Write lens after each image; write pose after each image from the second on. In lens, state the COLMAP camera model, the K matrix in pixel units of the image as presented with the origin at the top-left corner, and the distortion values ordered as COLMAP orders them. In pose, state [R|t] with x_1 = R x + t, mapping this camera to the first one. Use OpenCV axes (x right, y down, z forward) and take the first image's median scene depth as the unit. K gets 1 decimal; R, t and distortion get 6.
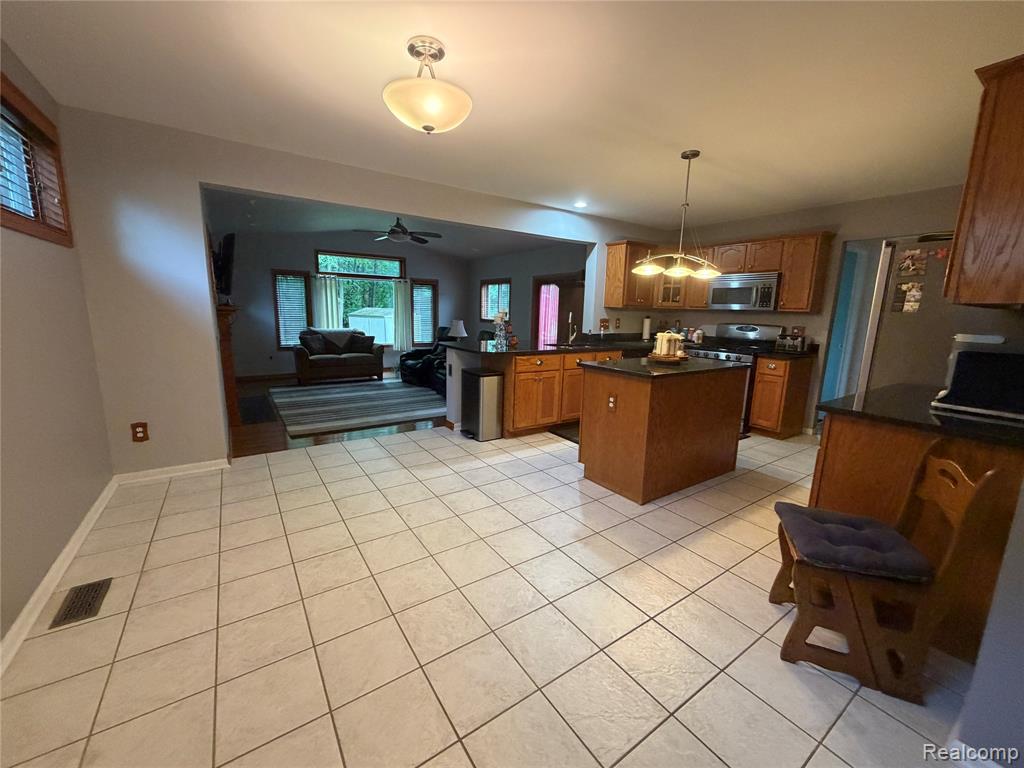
lens RADIAL K [[411.2, 0, 510.3], [0, 411.2, 383.9], [0, 0, 1]] dist [0.002904, -0.000188]
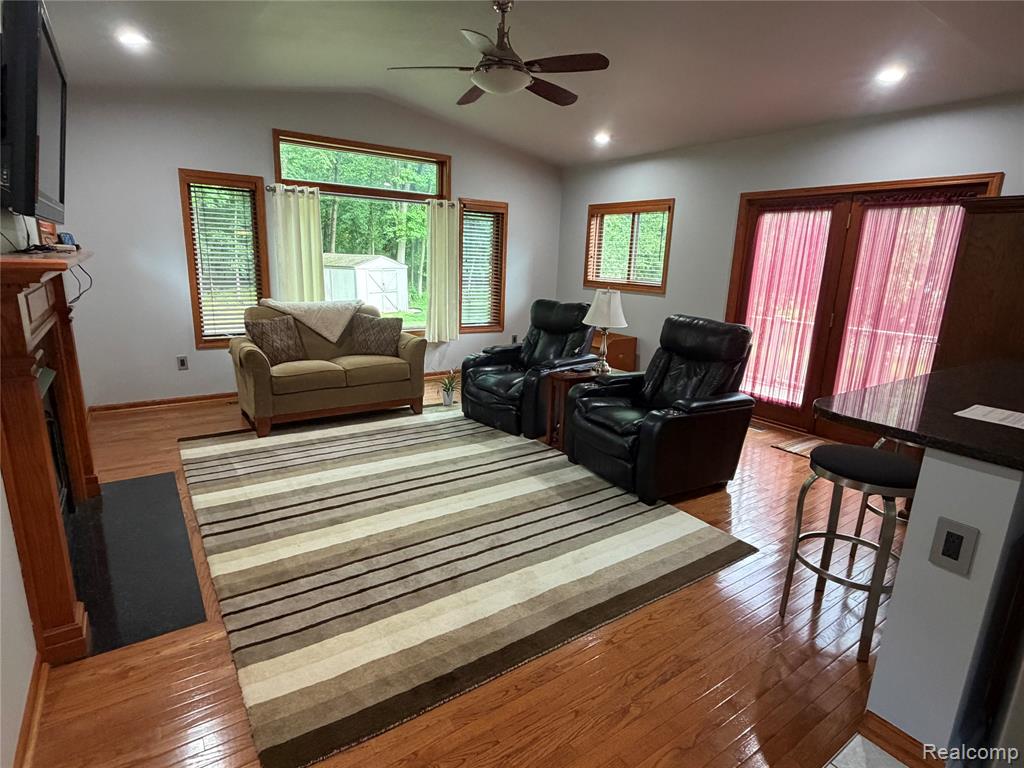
lens RADIAL K [[540.4, 0, 515.6], [0, 540.4, 385.6], [0, 0, 1]] dist [-0.001469, 0.000279]
pose [[0.999788, 0.006617, 0.019509, -0.347078], [-0.007668, 0.998497, 0.054264, -0.120569], [-0.019120, -0.054402, 0.998336, 0.609657]]
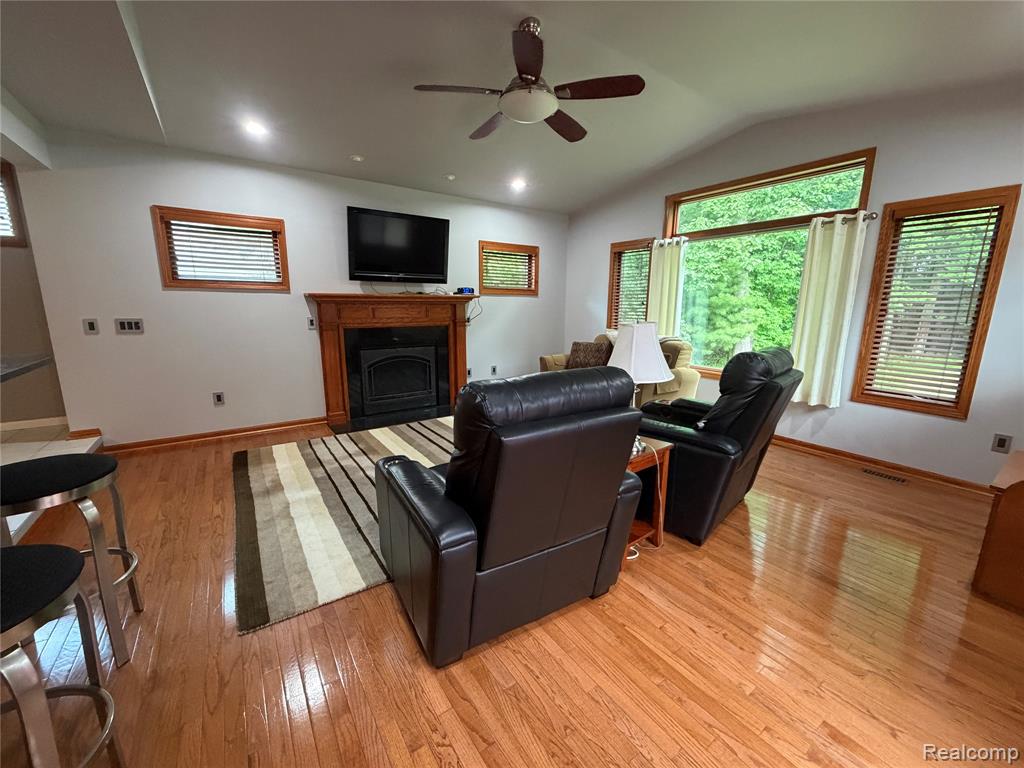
lens RADIAL K [[411.2, 0, 512.1], [0, 411.2, 384.9], [0, 0, 1]] dist [0.002904, -0.000188]
pose [[0.003797, 0.167560, -0.985855, 0.217966], [-0.185436, 0.968881, 0.163961, -0.207663], [0.982649, 0.182190, 0.034750, 1.336168]]
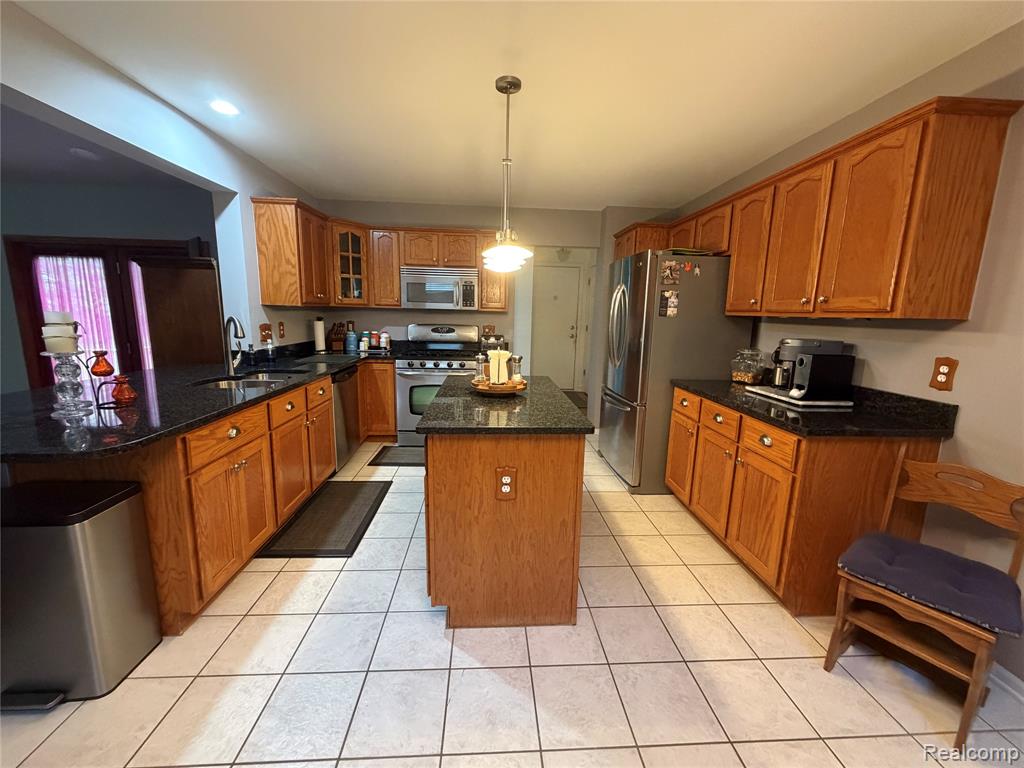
lens RADIAL K [[411.2, 0, 510.1], [0, 411.2, 381.8], [0, 0, 1]] dist [0.002904, -0.000188]
pose [[0.514855, -0.158515, 0.842495, -0.121716], [0.143567, 0.984820, 0.097558, -0.088073], [-0.845170, 0.070726, 0.529797, 0.404426]]
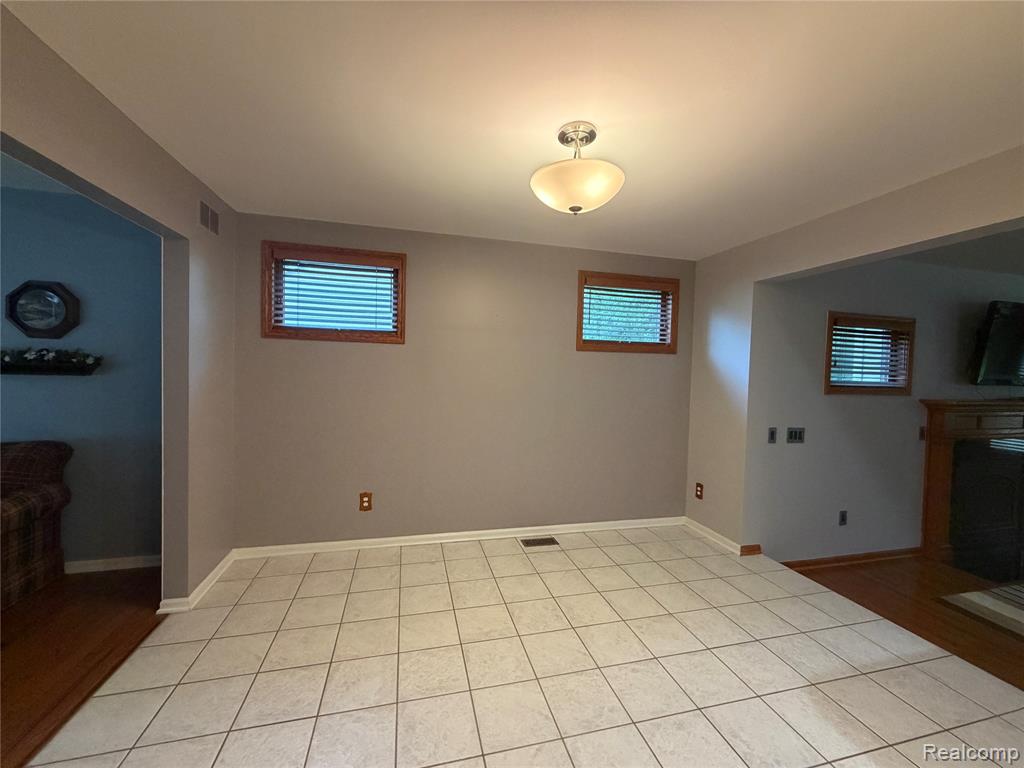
lens RADIAL K [[411.2, 0, 512.2], [0, 411.2, 378.9], [0, 0, 1]] dist [0.002904, -0.000188]
pose [[-0.342344, -0.012811, -0.939487, 0.277340], [-0.203248, 0.977242, 0.060736, -0.102572], [0.917328, 0.211741, -0.337157, 0.478684]]
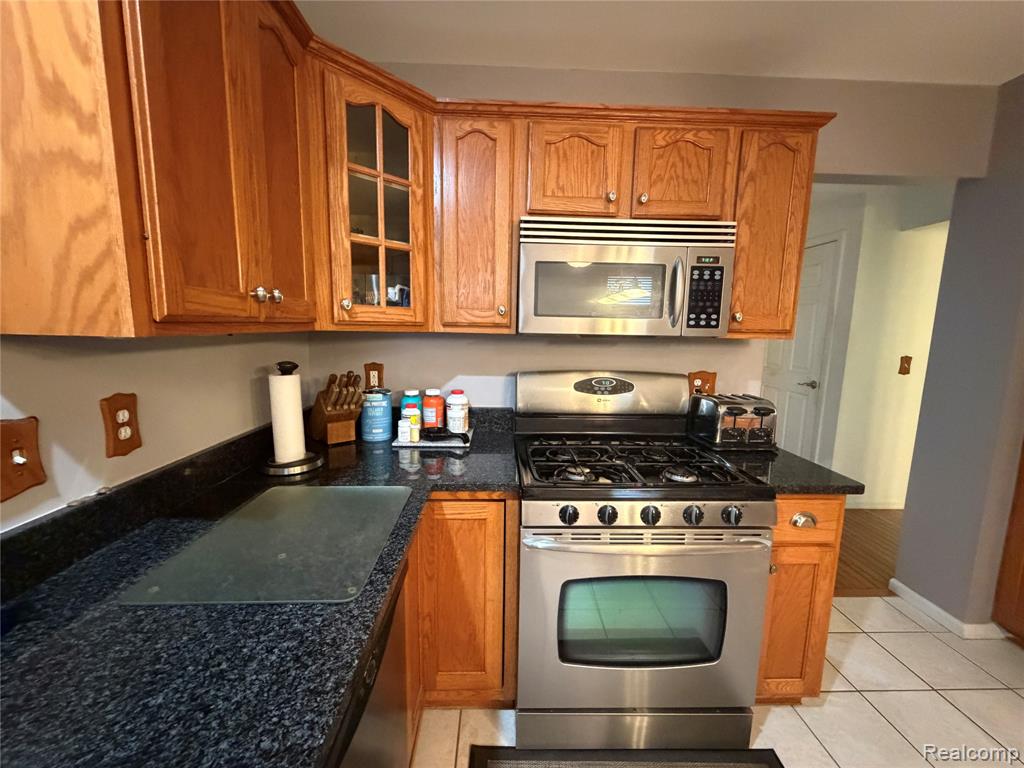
lens RADIAL K [[411.2, 0, 513.7], [0, 411.2, 384.7], [0, 0, 1]] dist [0.002904, -0.000188]
pose [[0.532424, -0.132199, 0.836091, 0.230479], [0.146458, 0.987220, 0.062830, -0.167015], [-0.833711, 0.089000, 0.544981, 0.859087]]
